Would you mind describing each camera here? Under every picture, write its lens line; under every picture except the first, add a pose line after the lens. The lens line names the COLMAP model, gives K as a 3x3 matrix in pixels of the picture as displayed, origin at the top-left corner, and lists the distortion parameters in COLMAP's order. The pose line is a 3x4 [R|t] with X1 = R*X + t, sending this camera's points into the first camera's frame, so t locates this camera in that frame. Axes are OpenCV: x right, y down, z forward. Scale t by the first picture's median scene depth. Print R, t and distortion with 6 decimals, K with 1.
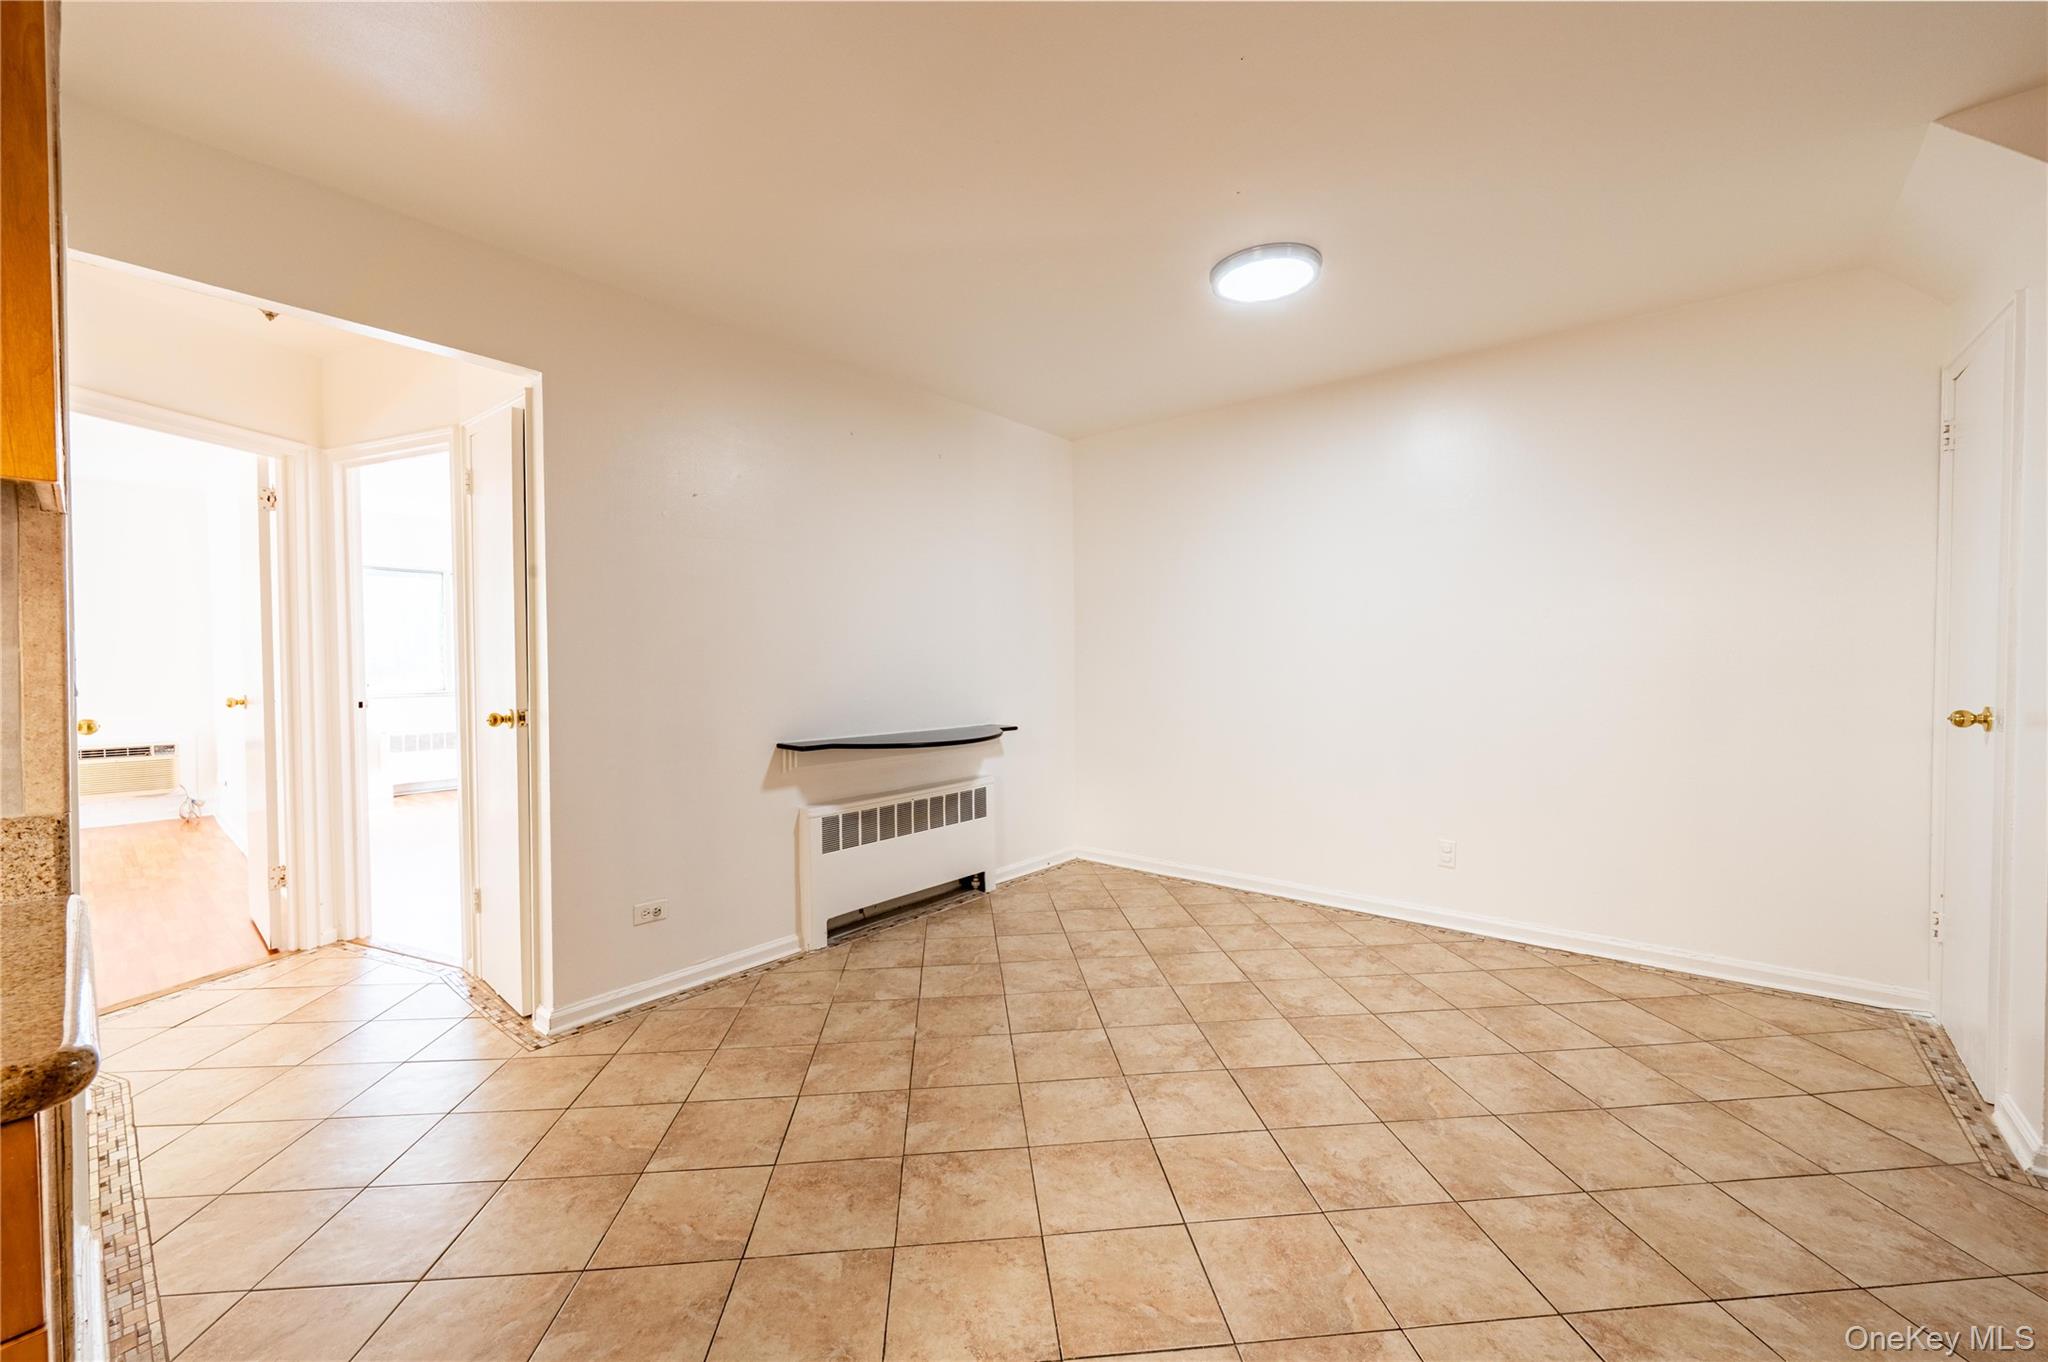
lens RADIAL K [[823.3, 0, 1010.7], [0, 823.3, 681.0], [0, 0, 1]] dist [-0.003417, -0.000589]
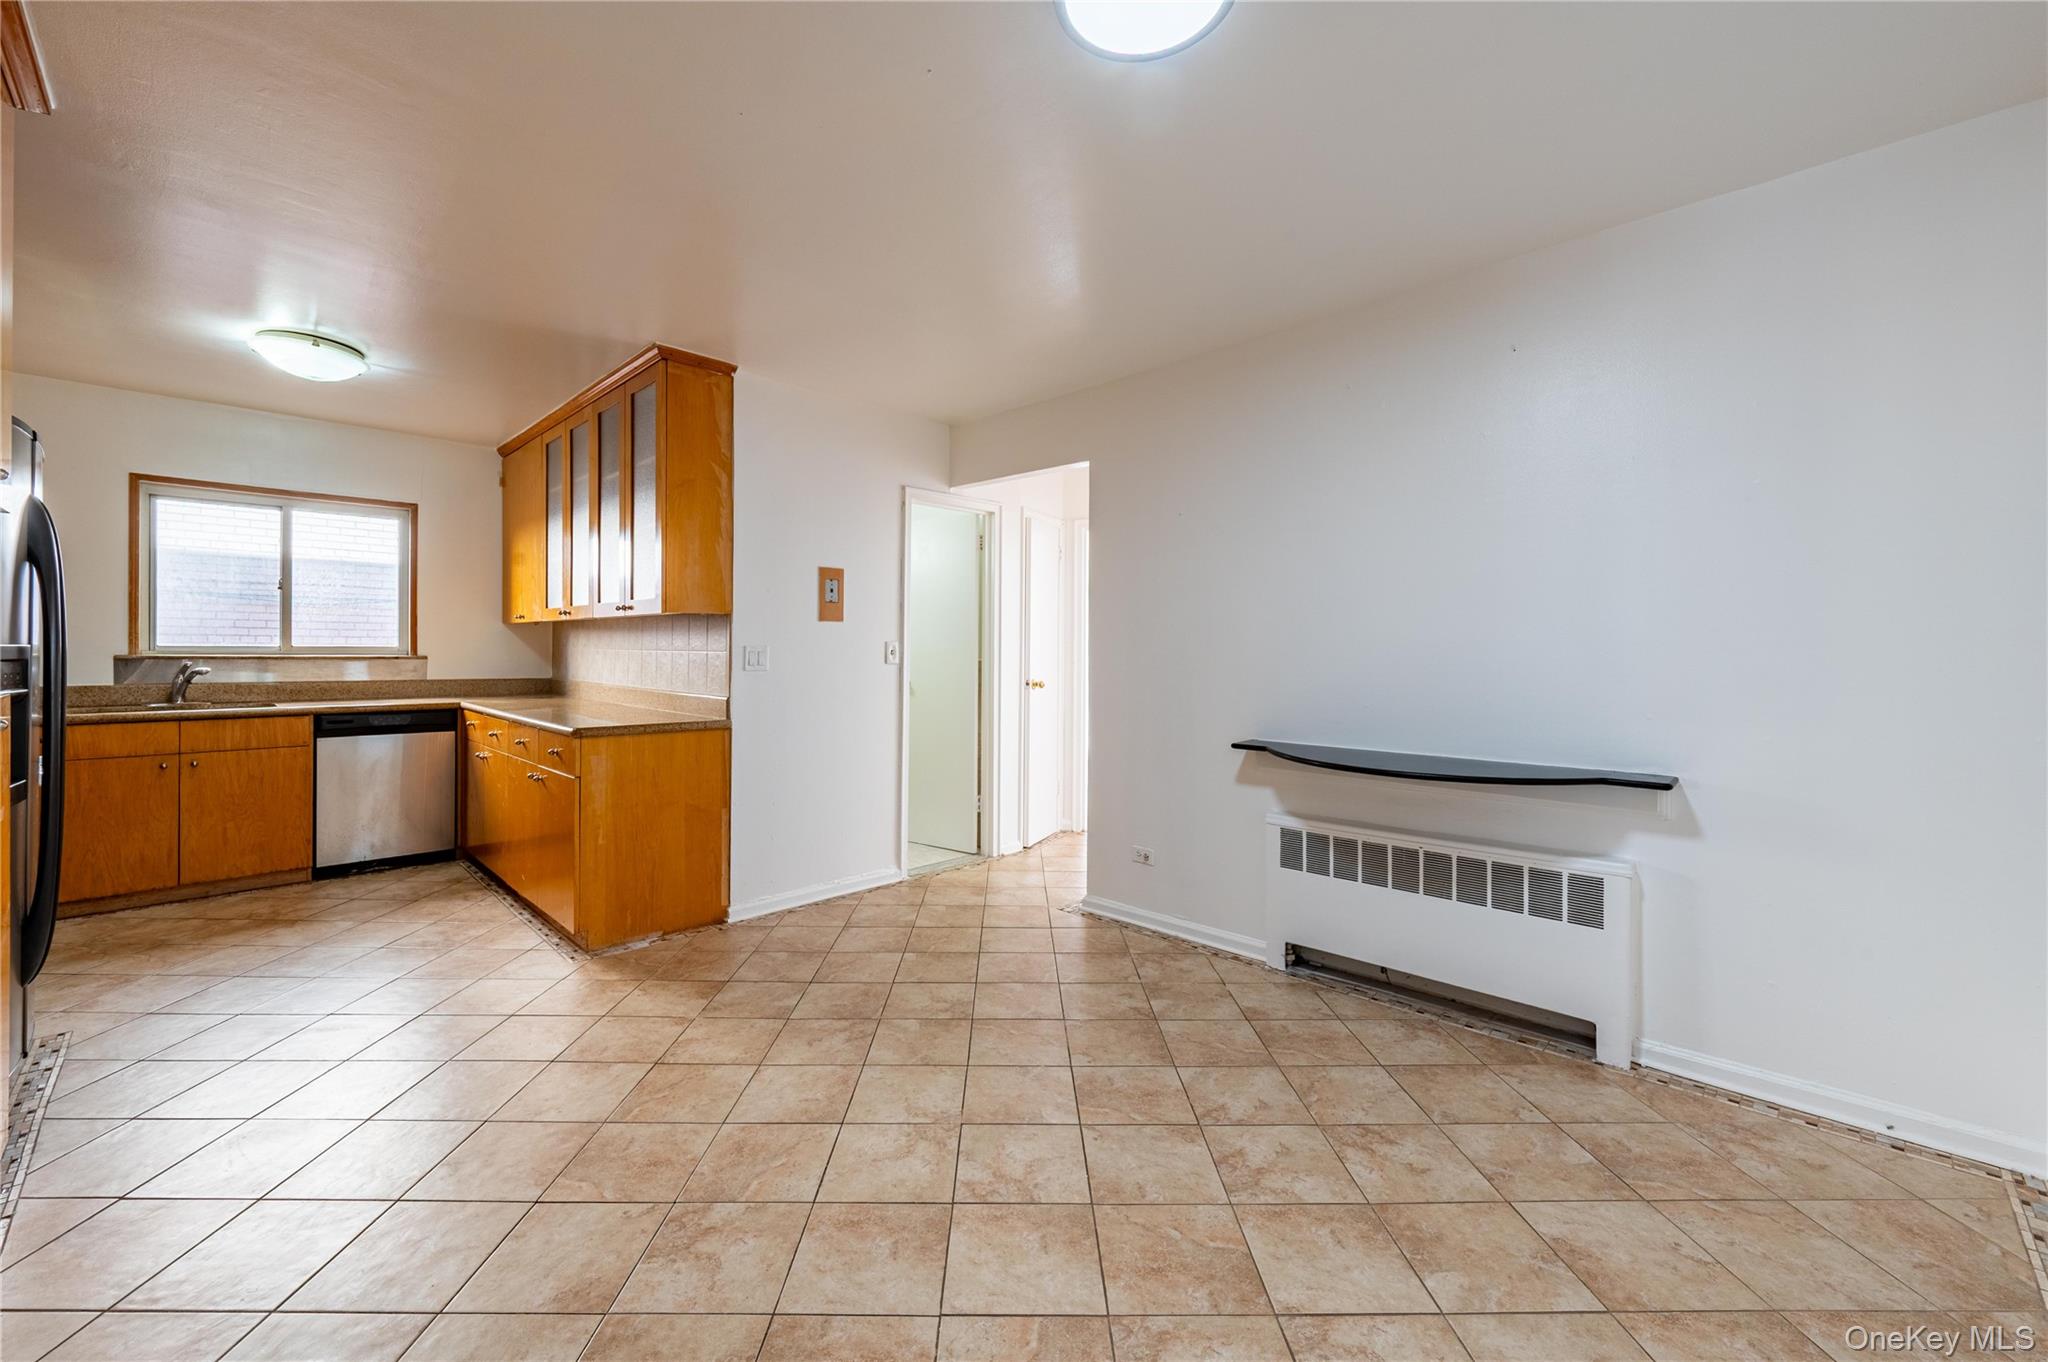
lens RADIAL K [[823.3, 0, 1024.1], [0, 823.3, 646.7], [0, 0, 1]] dist [-0.003417, -0.000589]
pose [[-0.091995, -0.003397, -0.995754, 0.753819], [-0.024613, 0.999696, -0.001136, -0.029770], [0.995455, 0.024404, -0.092051, 0.837100]]
